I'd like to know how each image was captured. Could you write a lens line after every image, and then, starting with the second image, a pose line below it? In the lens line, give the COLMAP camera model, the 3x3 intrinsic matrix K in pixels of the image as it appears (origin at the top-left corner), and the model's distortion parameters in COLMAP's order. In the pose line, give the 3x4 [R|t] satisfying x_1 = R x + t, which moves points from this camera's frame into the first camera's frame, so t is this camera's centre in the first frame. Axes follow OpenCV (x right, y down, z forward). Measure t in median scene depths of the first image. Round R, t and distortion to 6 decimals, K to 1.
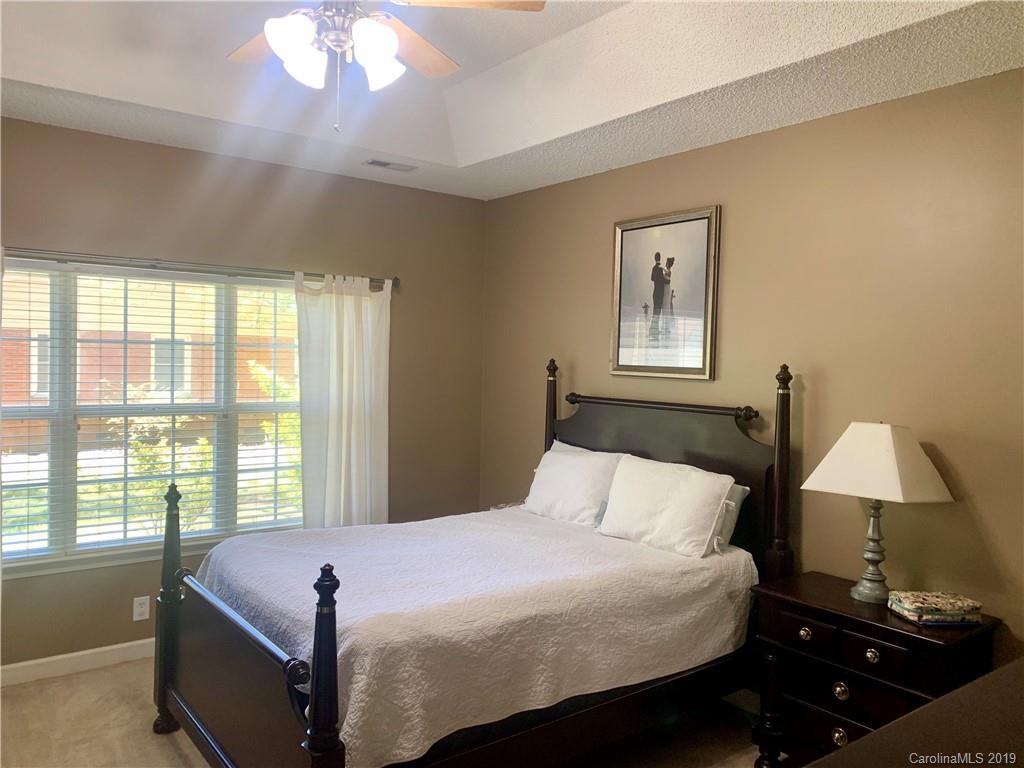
lens RADIAL K [[783.4, 0, 512.0], [0, 783.4, 384.0], [0, 0, 1]] dist [0.029148, -0.013005]
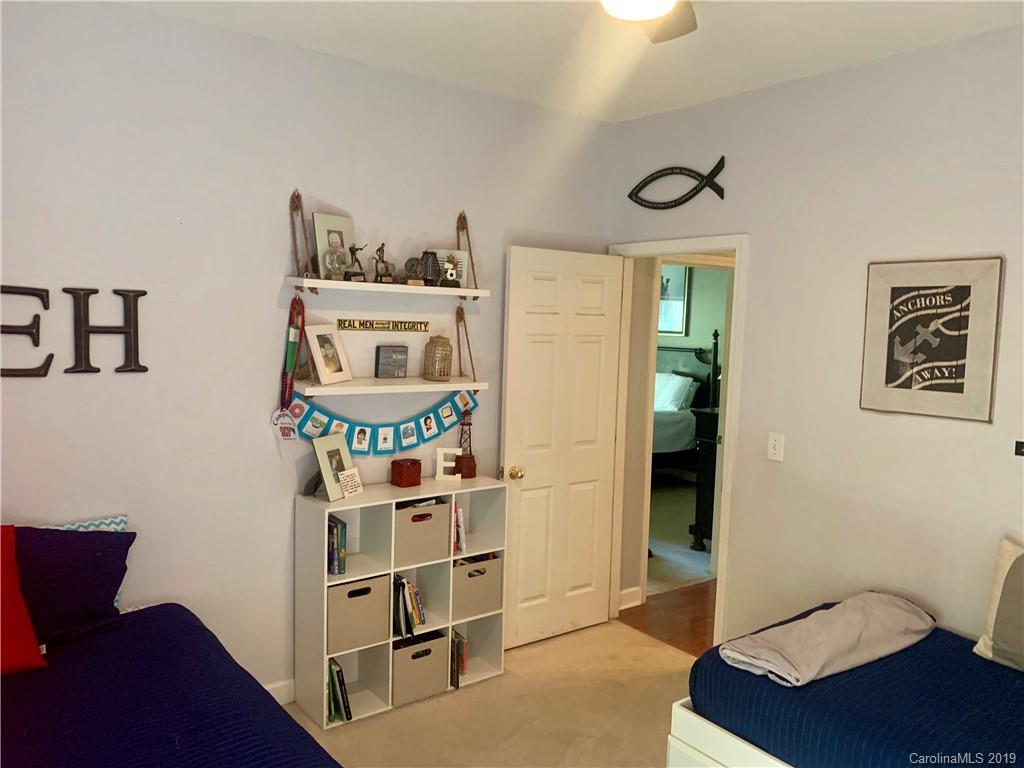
lens RADIAL K [[783.4, 0, 512.0], [0, 783.4, 384.0], [0, 0, 1]] dist [0.029148, -0.013005]
pose [[0.999863, 0.002448, -0.016361, -0.206430], [-0.001726, 0.999030, 0.044003, 0.033766], [0.016453, -0.043968, 0.998897, -1.276187]]
